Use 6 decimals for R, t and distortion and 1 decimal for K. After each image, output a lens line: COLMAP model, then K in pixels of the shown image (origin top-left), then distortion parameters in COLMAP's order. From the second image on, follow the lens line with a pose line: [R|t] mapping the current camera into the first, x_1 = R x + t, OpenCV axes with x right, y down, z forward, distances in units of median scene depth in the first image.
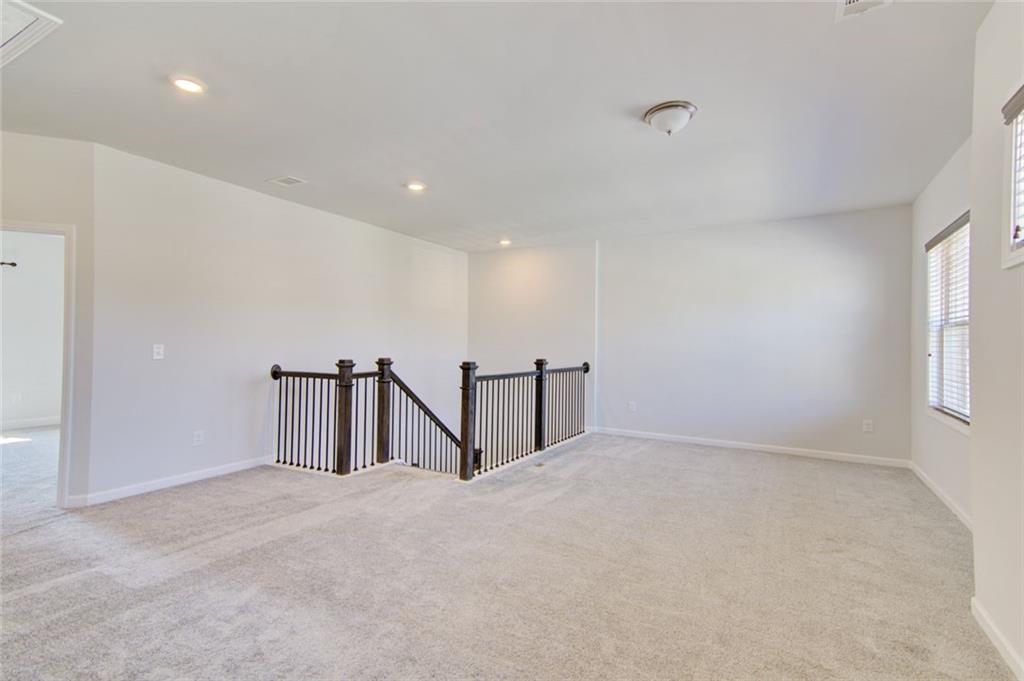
lens RADIAL K [[476.1, 0, 515.1], [0, 476.1, 338.4], [0, 0, 1]] dist [0.052550, 0.000116]
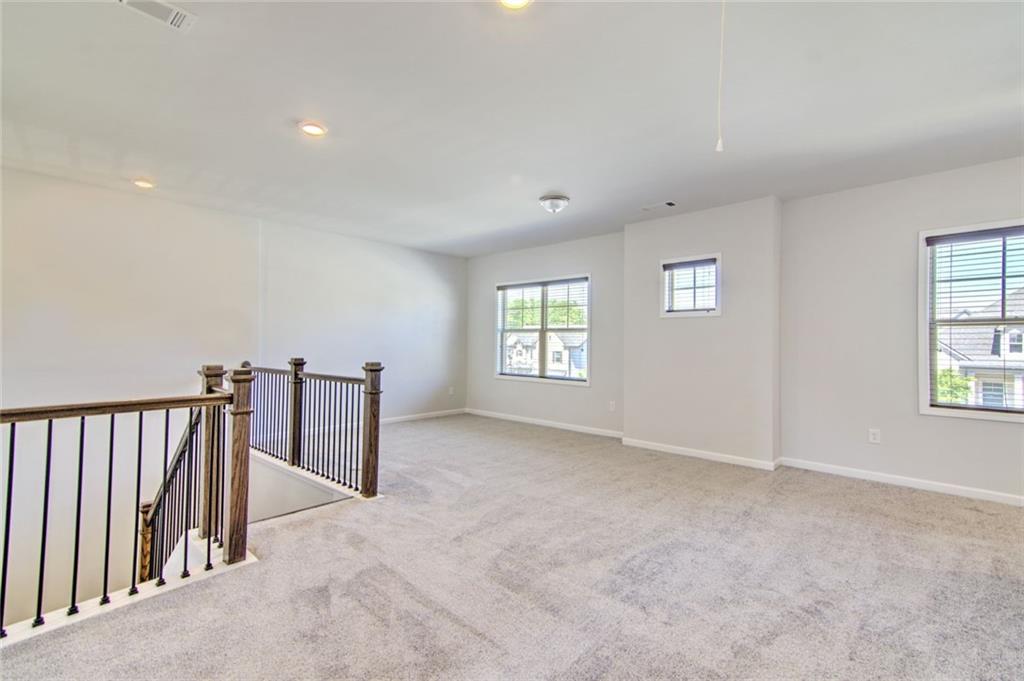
lens RADIAL K [[476.1, 0, 515.0], [0, 476.1, 336.5], [0, 0, 1]] dist [0.052550, 0.000116]
pose [[0.236860, 0.004689, 0.971533, -0.957049], [-0.011866, 0.999928, -0.001933, 0.006841], [-0.971471, -0.011070, 0.236898, 0.589013]]
